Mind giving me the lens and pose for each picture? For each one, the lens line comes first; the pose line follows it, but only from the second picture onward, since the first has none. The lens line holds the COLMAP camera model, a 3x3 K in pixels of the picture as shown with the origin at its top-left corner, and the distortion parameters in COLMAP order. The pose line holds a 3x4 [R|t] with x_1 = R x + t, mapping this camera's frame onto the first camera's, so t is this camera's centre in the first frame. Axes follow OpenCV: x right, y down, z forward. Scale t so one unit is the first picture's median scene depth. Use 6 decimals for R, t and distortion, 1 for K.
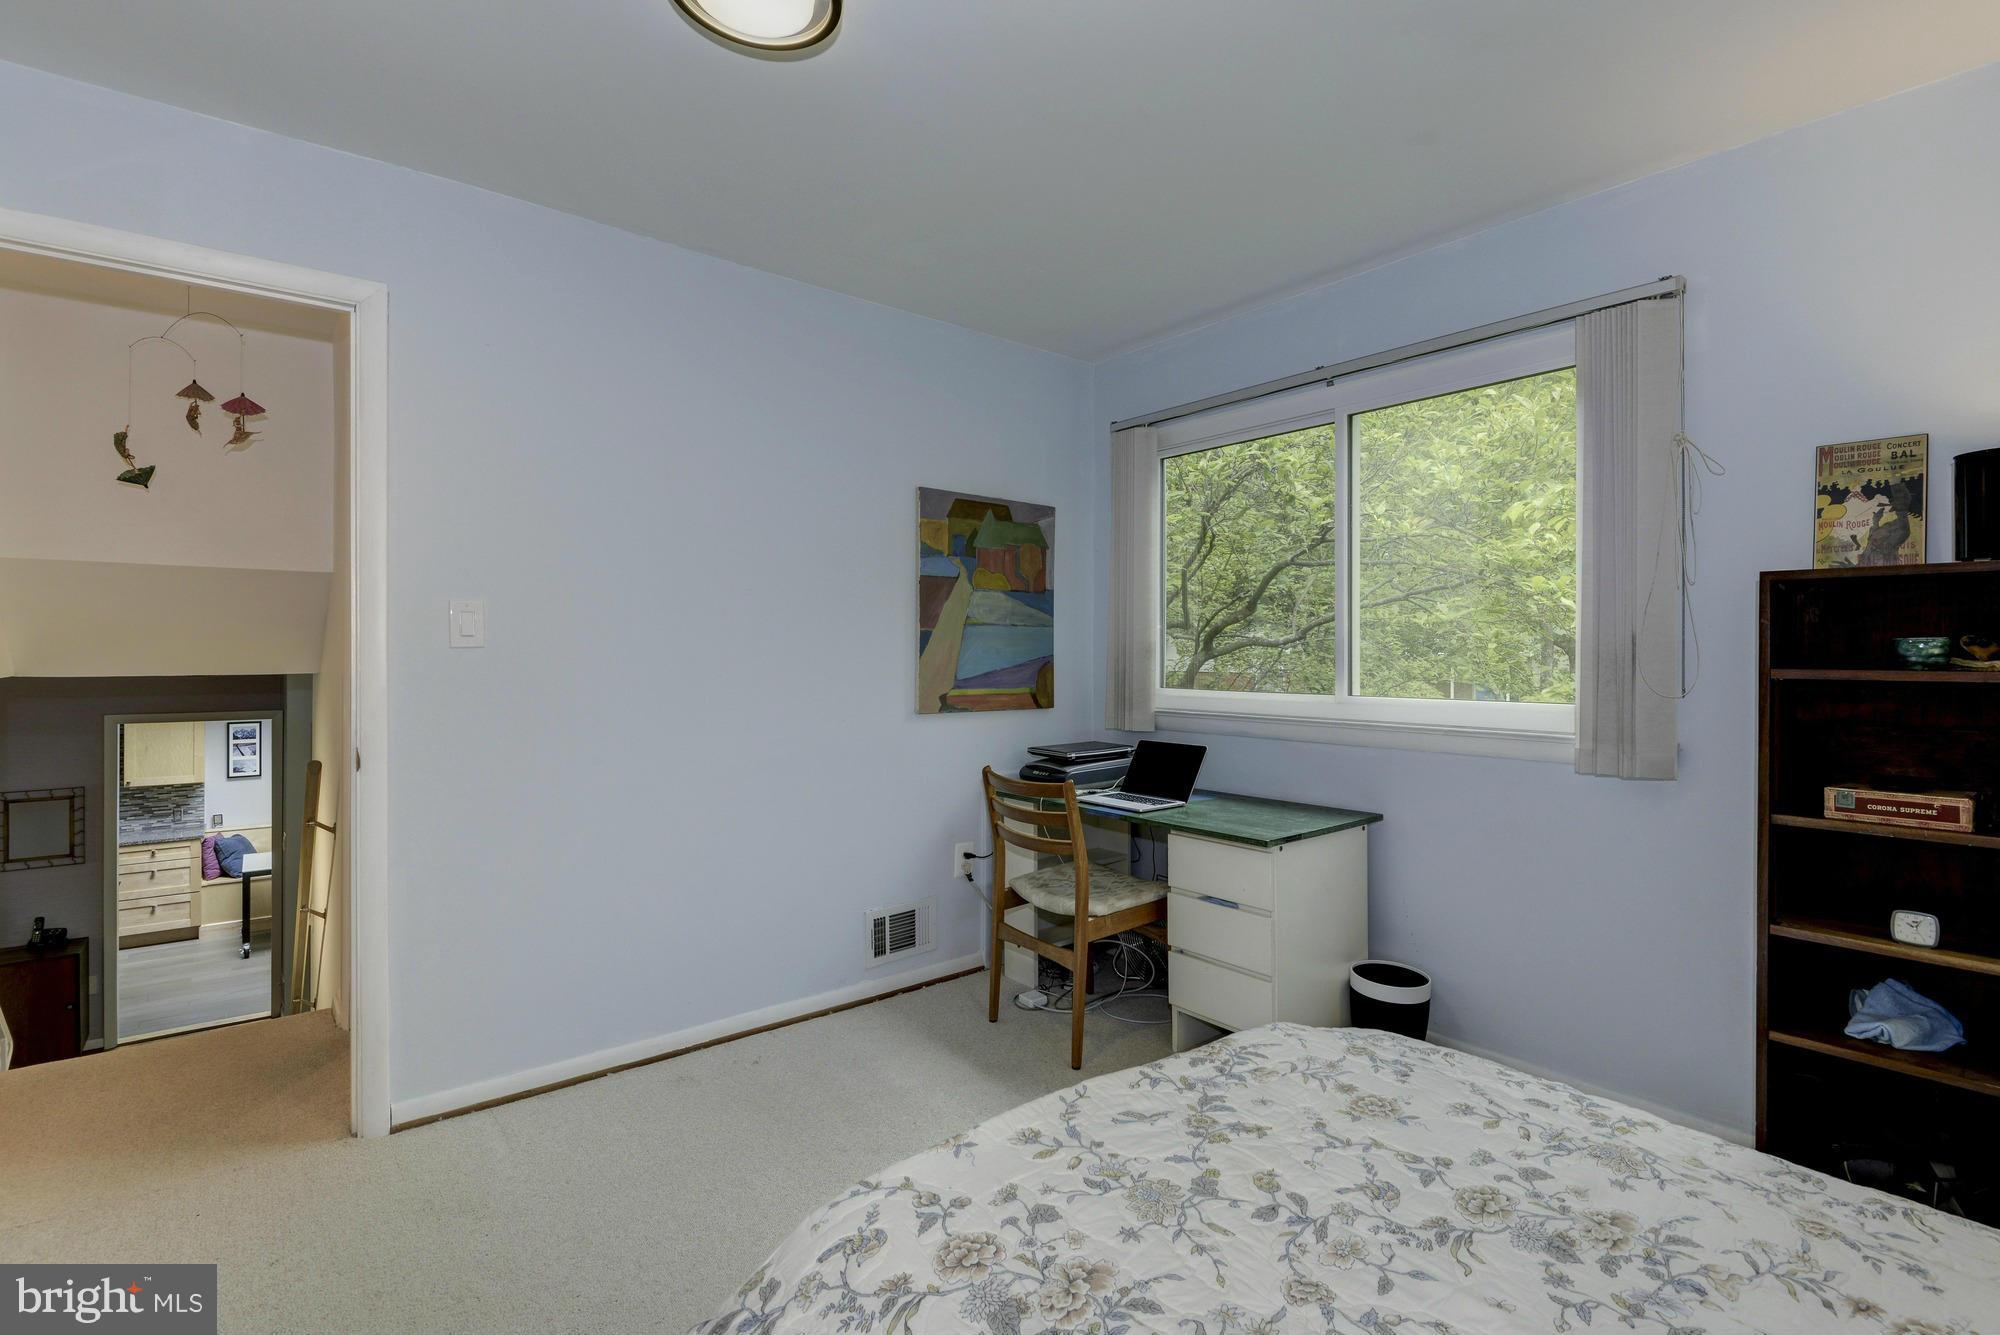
lens RADIAL K [[916.6, 0, 966.4], [0, 916.6, 665.8], [0, 0, 1]] dist [0.027426, -0.017643]
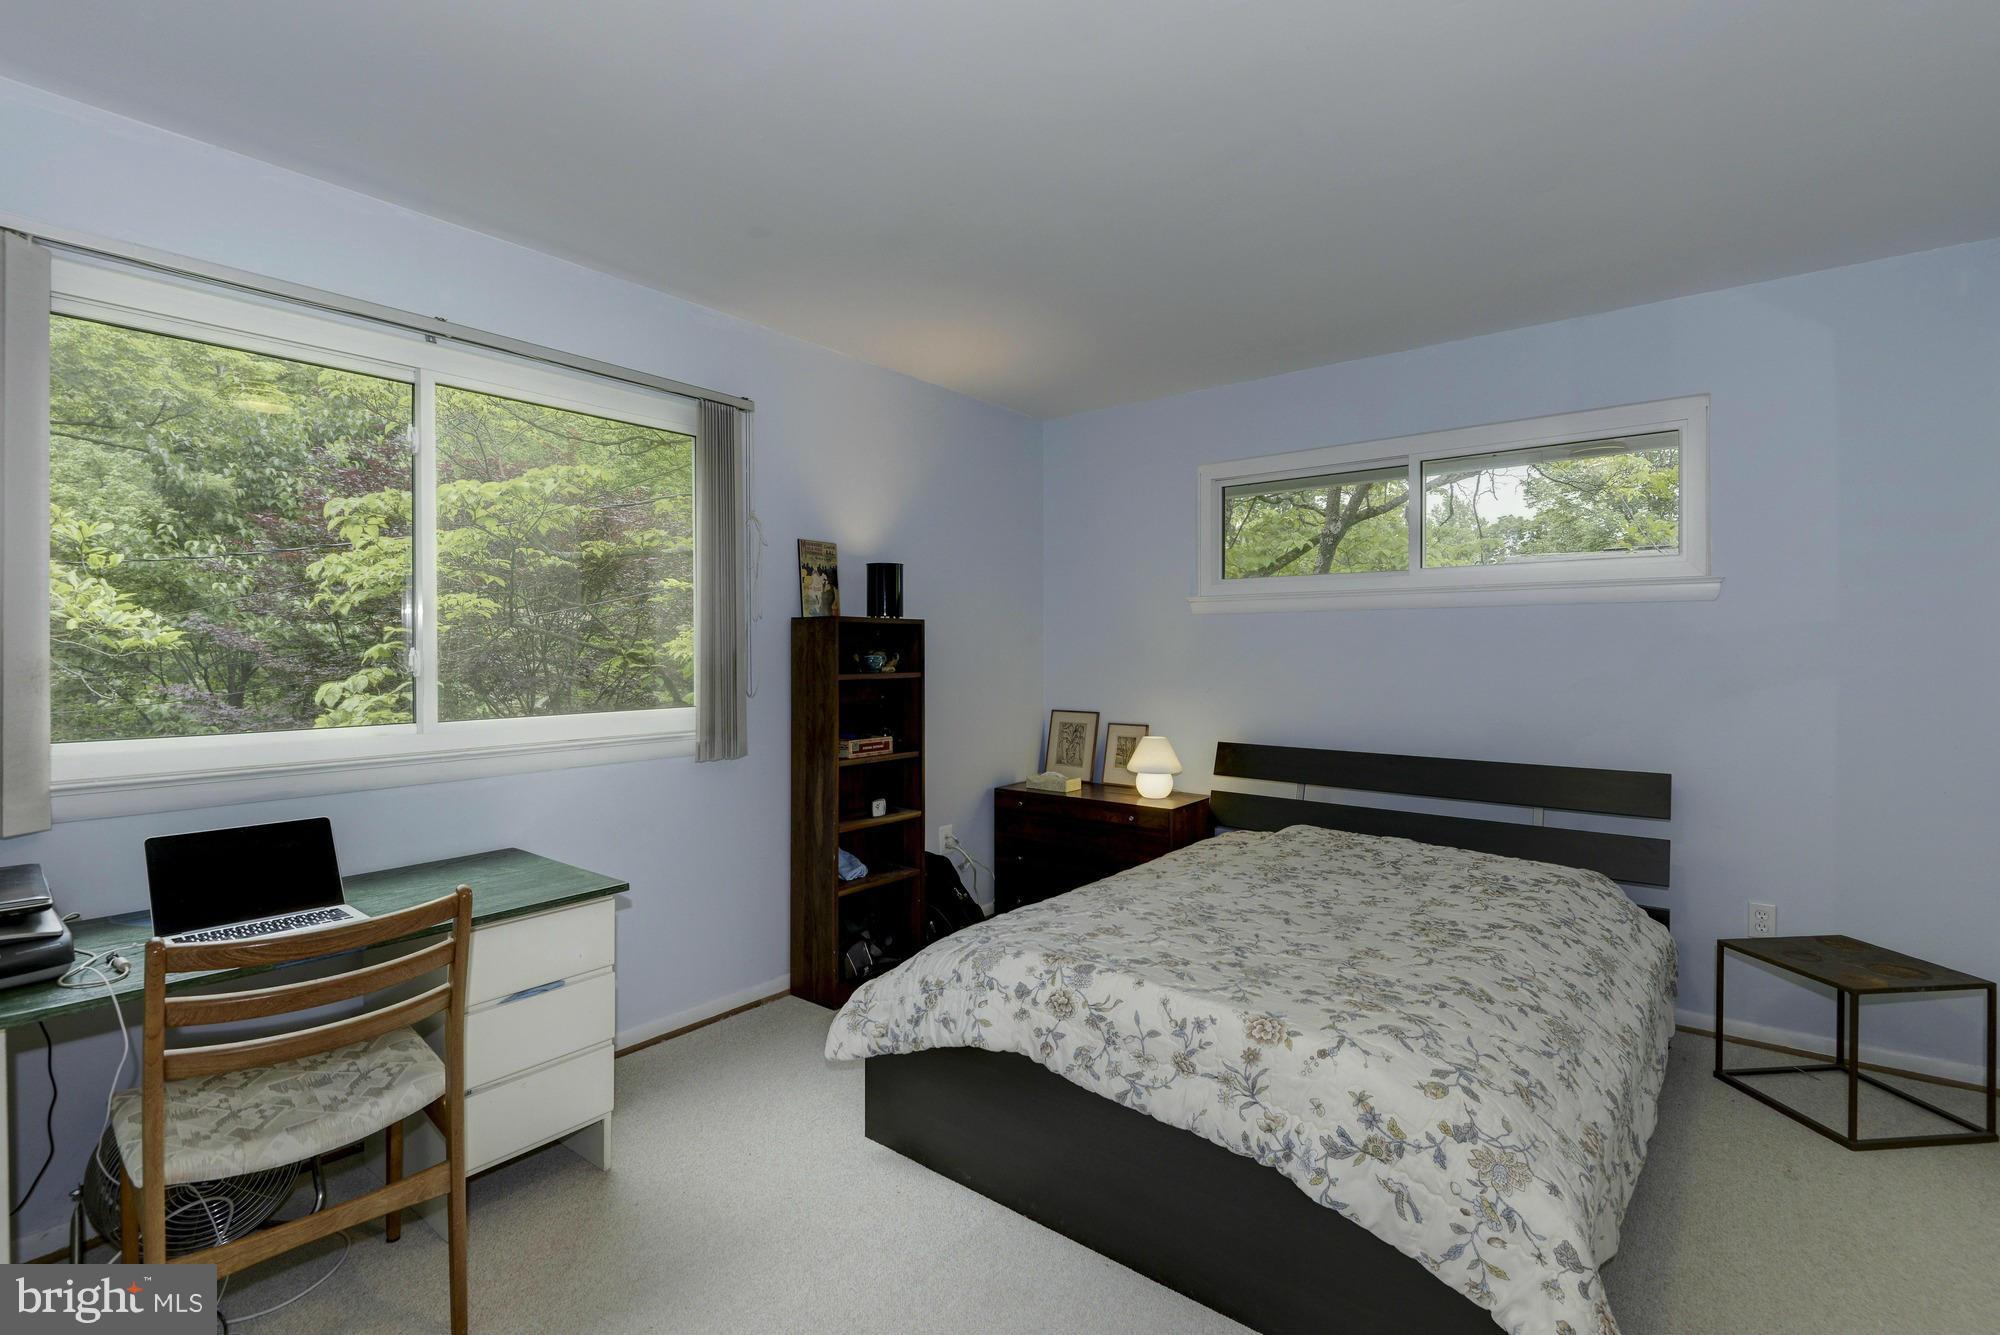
lens RADIAL K [[965.2, 0, 992.6], [0, 965.2, 675.1], [0, 0, 1]] dist [0.002850, -0.013389]
pose [[-0.256415, -0.027757, 0.966168, -0.953907], [0.017790, 0.999283, 0.033430, -0.053092], [-0.966403, 0.025760, -0.255737, 1.276715]]
